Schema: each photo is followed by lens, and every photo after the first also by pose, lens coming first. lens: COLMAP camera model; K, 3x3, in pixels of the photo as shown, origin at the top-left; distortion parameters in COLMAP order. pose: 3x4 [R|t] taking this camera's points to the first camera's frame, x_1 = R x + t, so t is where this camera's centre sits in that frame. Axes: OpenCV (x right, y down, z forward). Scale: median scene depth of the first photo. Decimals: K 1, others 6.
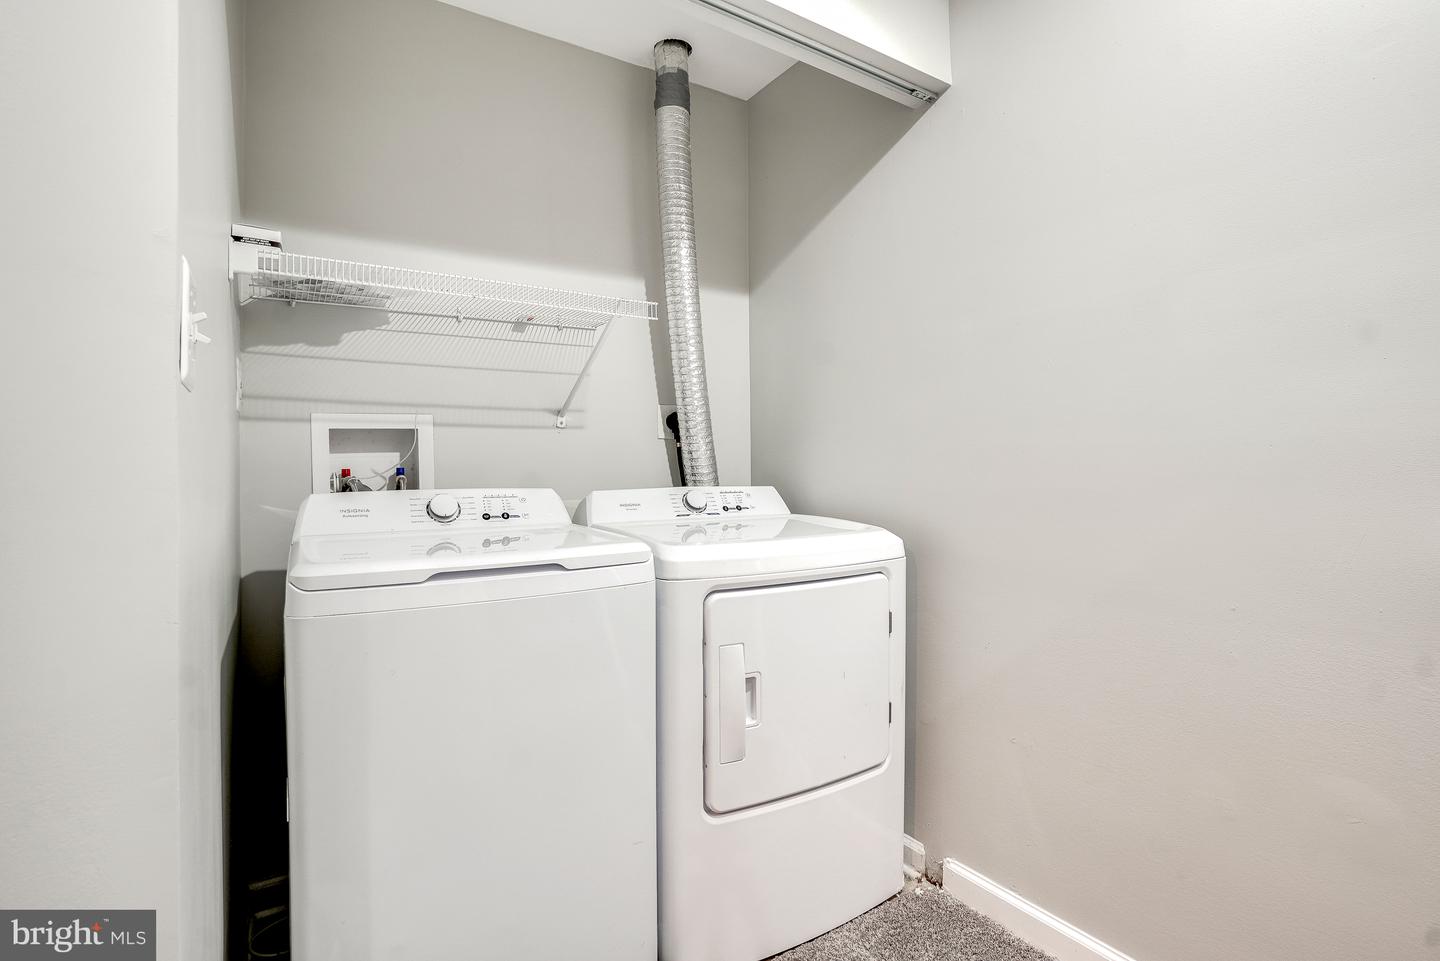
lens RADIAL K [[655.3, 0, 729.5], [0, 655.3, 481.0], [0, 0, 1]] dist [-0.052448, 0.023544]
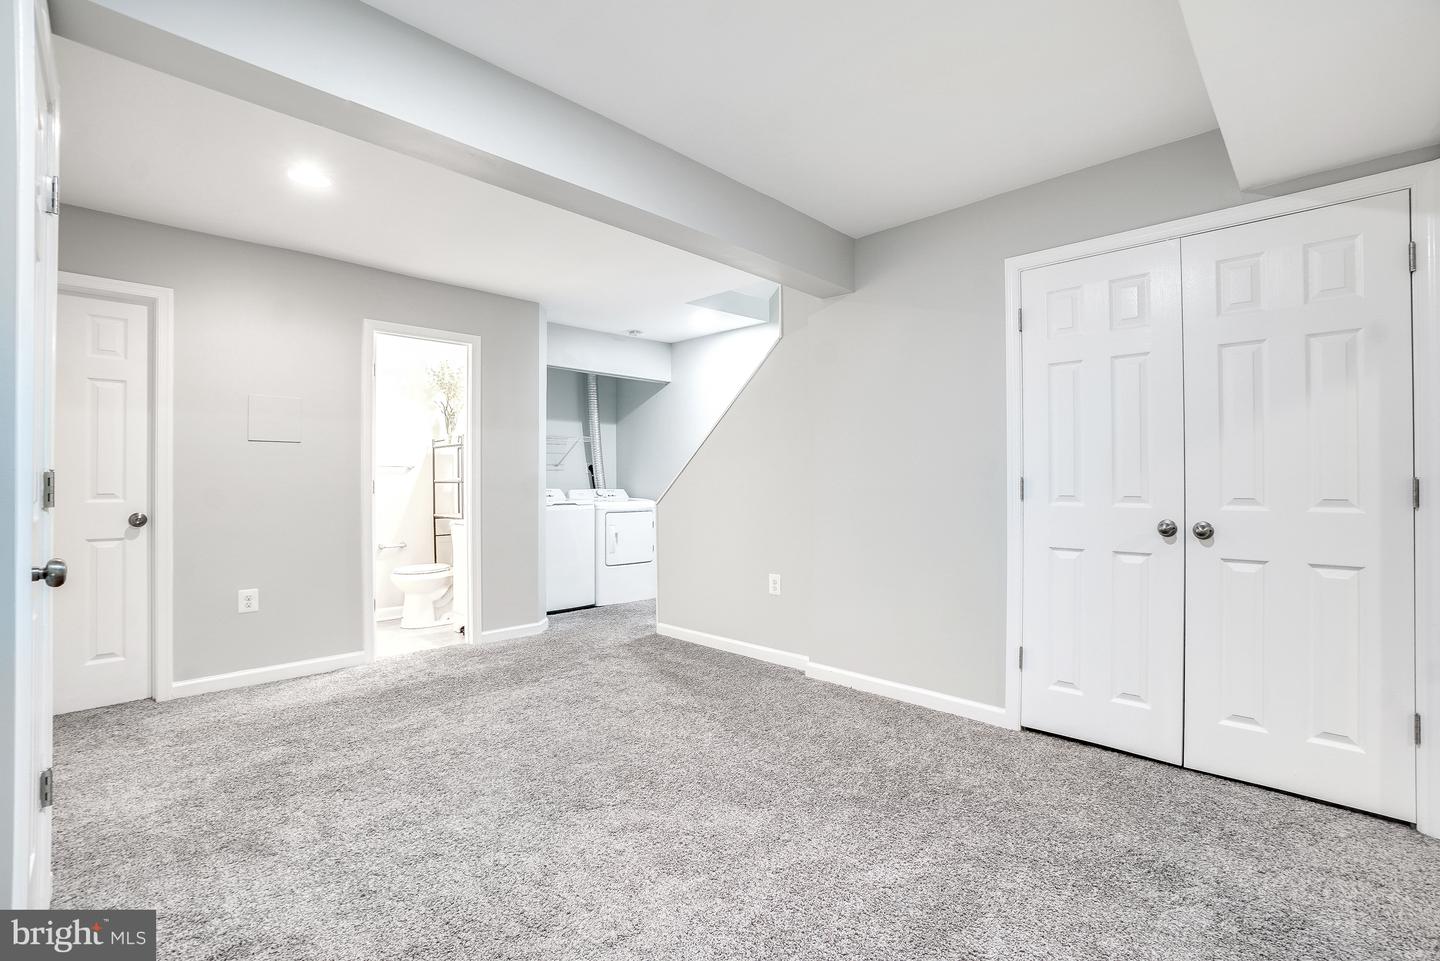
lens RADIAL K [[655.3, 0, 729.5], [0, 655.3, 481.0], [0, 0, 1]] dist [-0.052448, 0.023544]
pose [[0.978959, 0.008579, 0.203878, -0.079485], [-0.004906, 0.999817, -0.018512, 0.025465], [-0.204000, 0.017123, 0.978821, -2.253746]]
